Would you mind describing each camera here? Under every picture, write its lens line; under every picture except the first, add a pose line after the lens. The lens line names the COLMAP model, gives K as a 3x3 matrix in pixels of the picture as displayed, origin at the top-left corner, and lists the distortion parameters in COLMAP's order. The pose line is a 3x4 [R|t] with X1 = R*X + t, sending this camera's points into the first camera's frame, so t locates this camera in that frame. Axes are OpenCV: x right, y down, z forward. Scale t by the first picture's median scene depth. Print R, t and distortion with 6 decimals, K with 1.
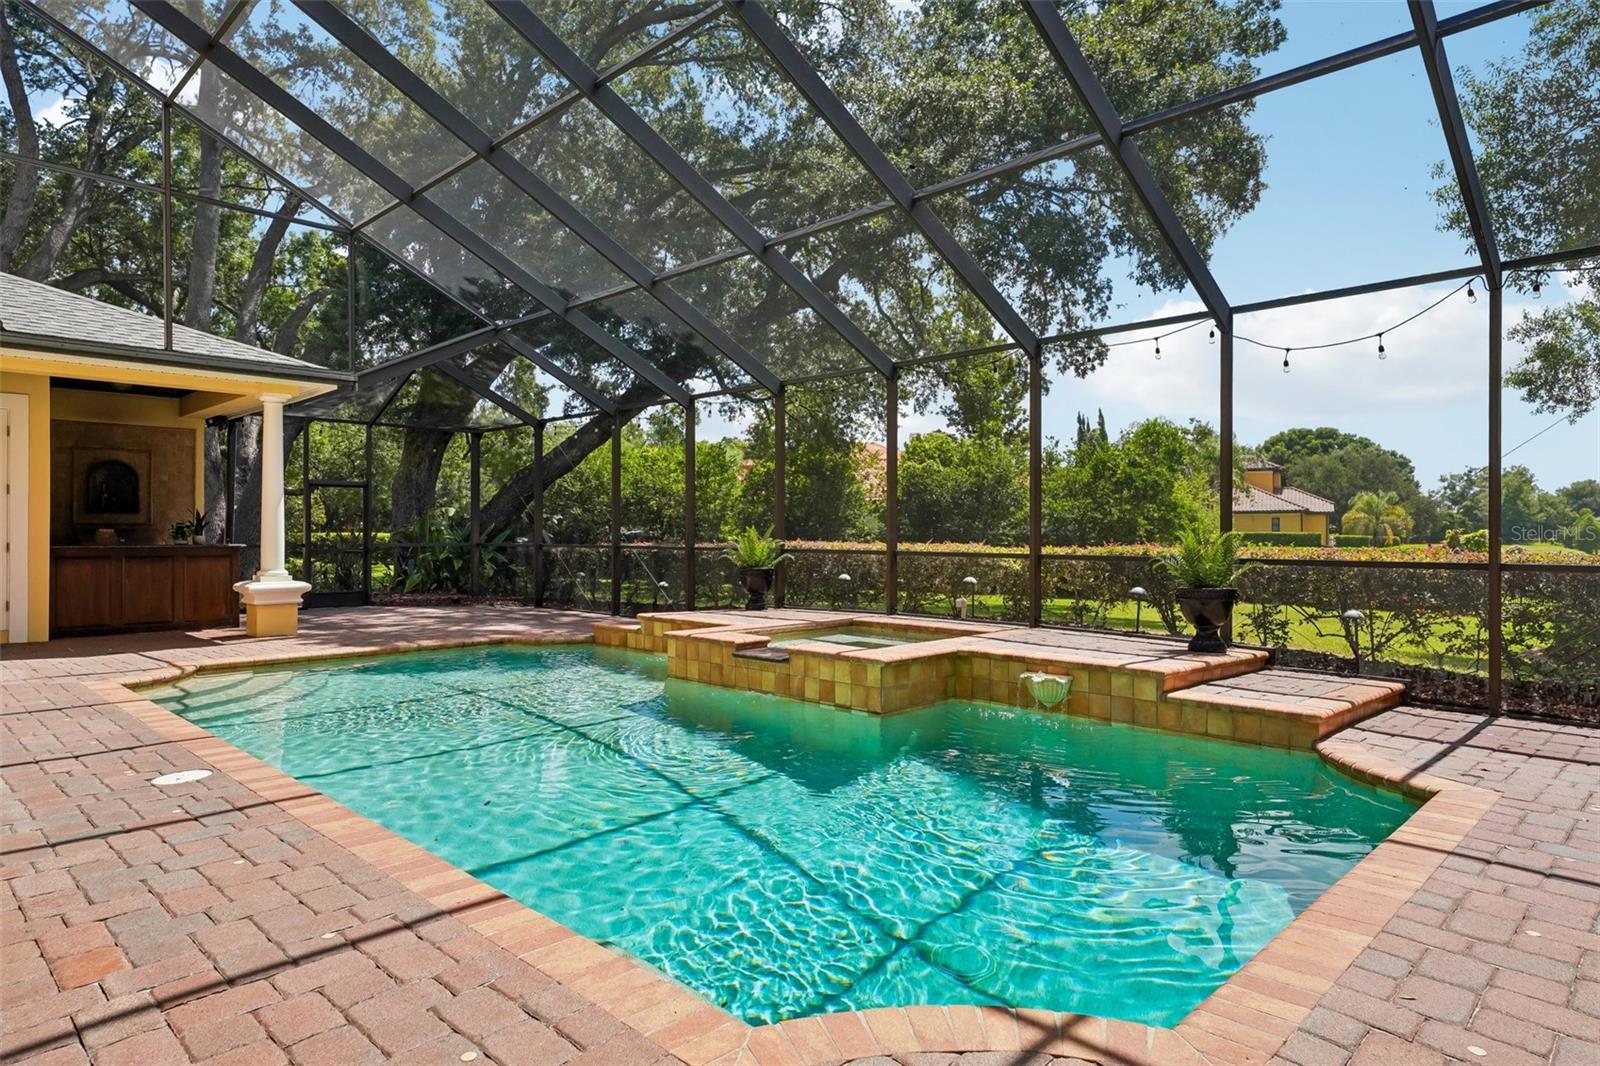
lens RADIAL K [[917.7, 0, 800.0], [0, 917.7, 533.0], [0, 0, 1]] dist [0.004906, 0.000928]
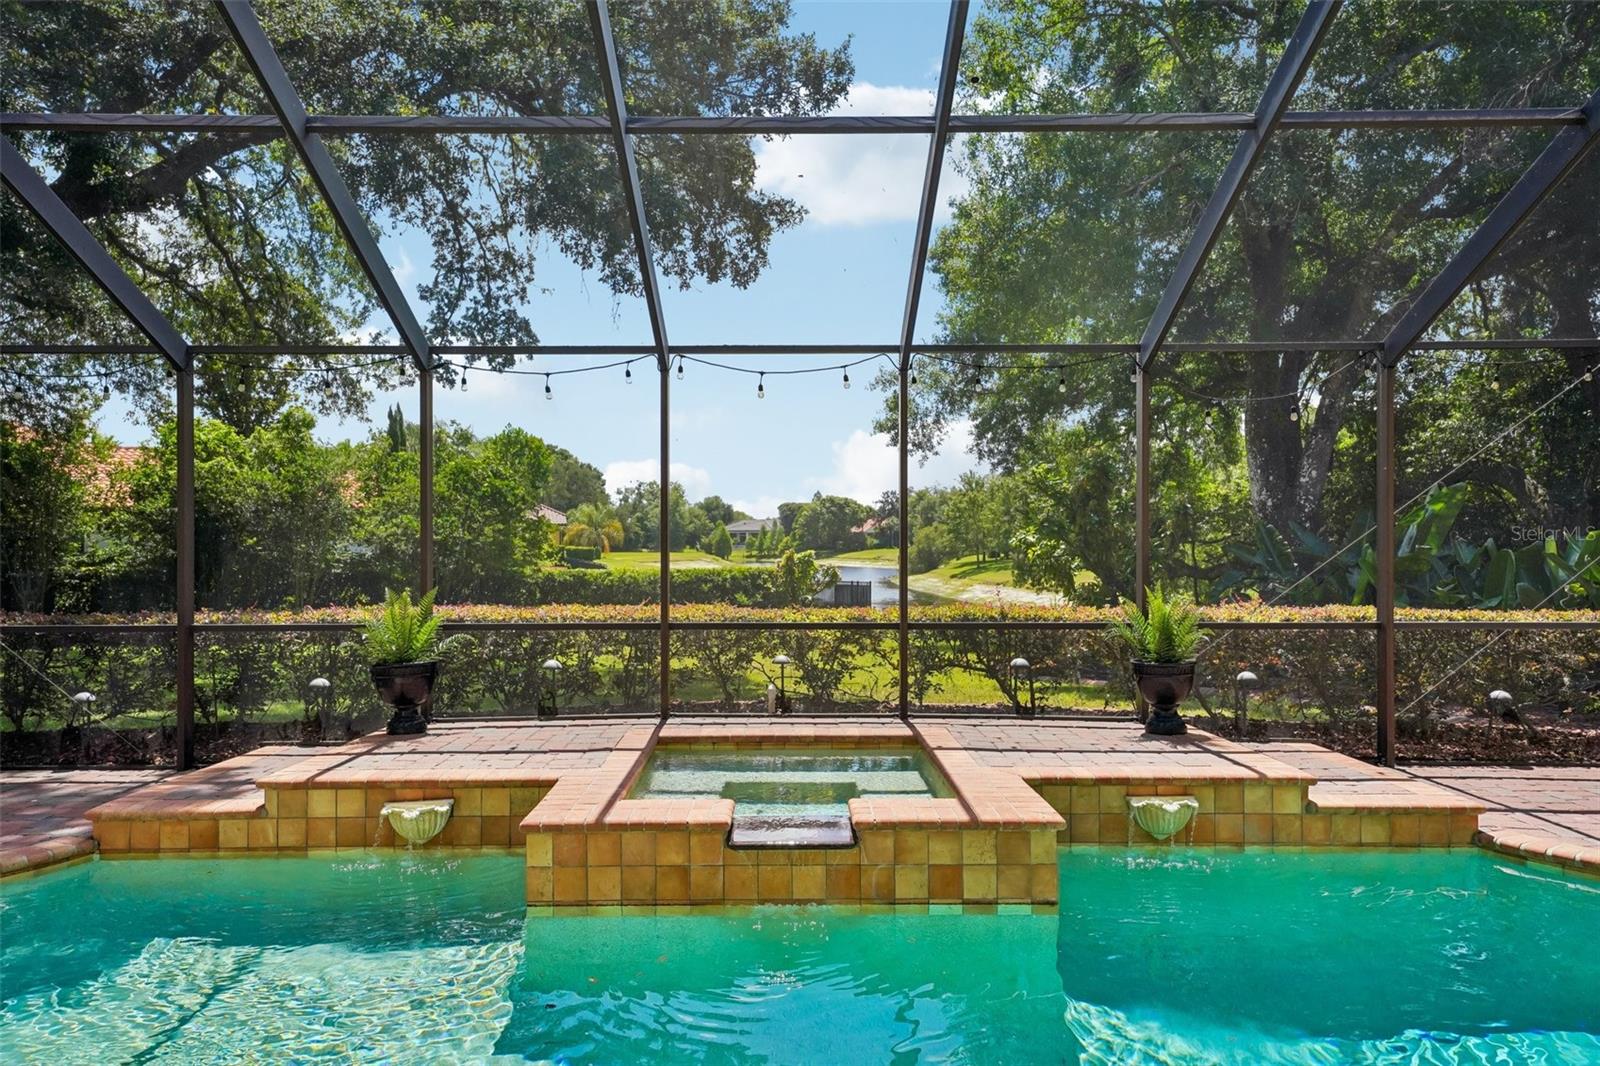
lens RADIAL K [[1028.1, 0, 798.1], [0, 1028.1, 541.1], [0, 0, 1]] dist [0.023550, -0.000021]
pose [[0.713864, -0.002632, 0.700280, -0.149733], [0.004138, 0.999991, -0.000460, -0.016804], [-0.700273, 0.003226, 0.713868, 0.159683]]
